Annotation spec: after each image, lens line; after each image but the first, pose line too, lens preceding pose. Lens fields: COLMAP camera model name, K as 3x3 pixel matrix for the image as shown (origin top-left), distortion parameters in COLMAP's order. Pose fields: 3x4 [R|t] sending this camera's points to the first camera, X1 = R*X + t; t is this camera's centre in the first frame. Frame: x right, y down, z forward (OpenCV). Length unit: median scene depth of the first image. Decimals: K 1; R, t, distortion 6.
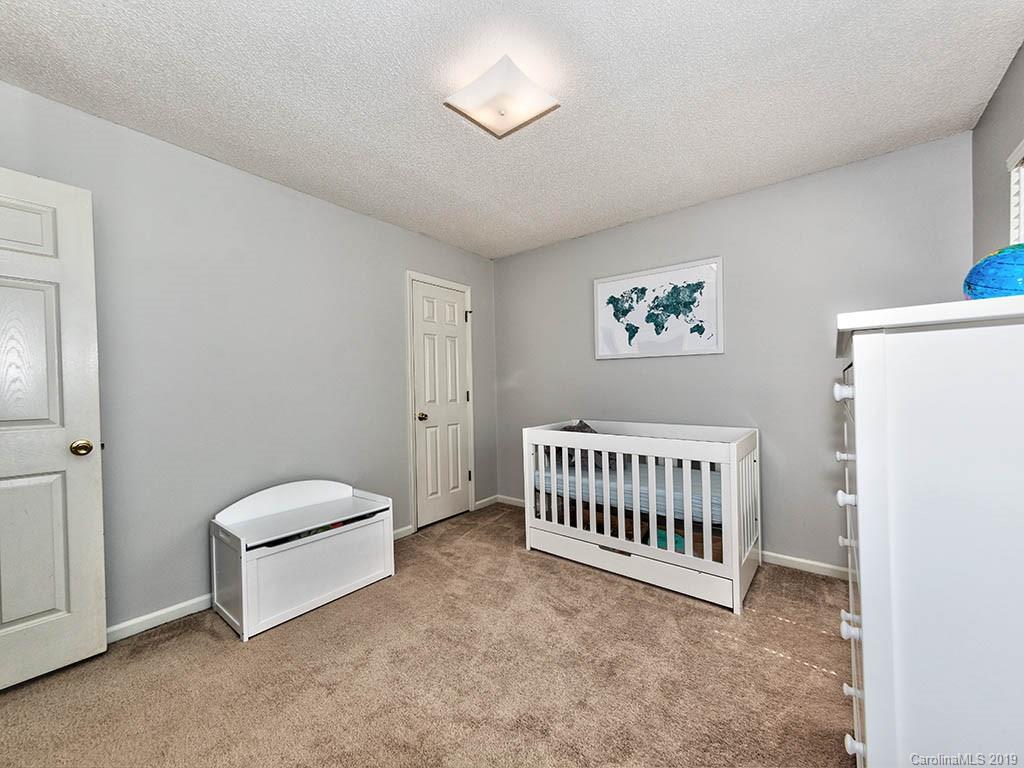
lens RADIAL K [[402.7, 0, 509.6], [0, 402.7, 391.1], [0, 0, 1]] dist [0.007690, -0.000346]
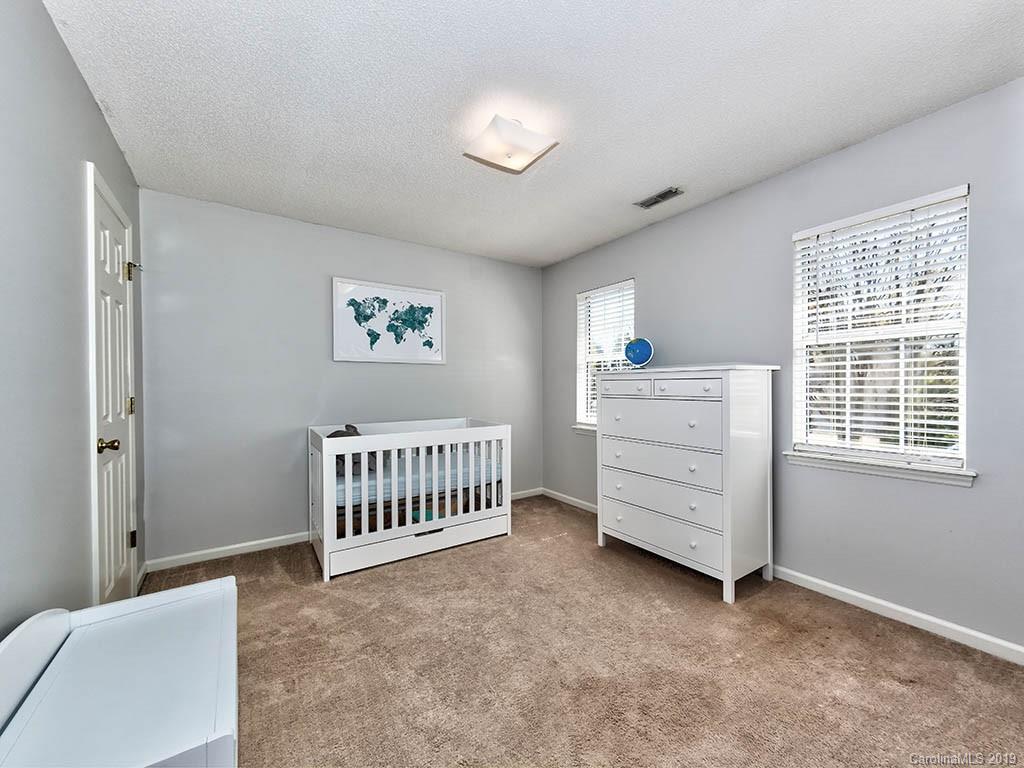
lens RADIAL K [[402.7, 0, 508.1], [0, 402.7, 380.7], [0, 0, 1]] dist [0.007690, -0.000346]
pose [[0.306174, 0.012091, 0.951899, -0.650332], [0.008021, 0.999851, -0.015279, -0.014440], [-0.951942, 0.012313, 0.306032, 0.363289]]
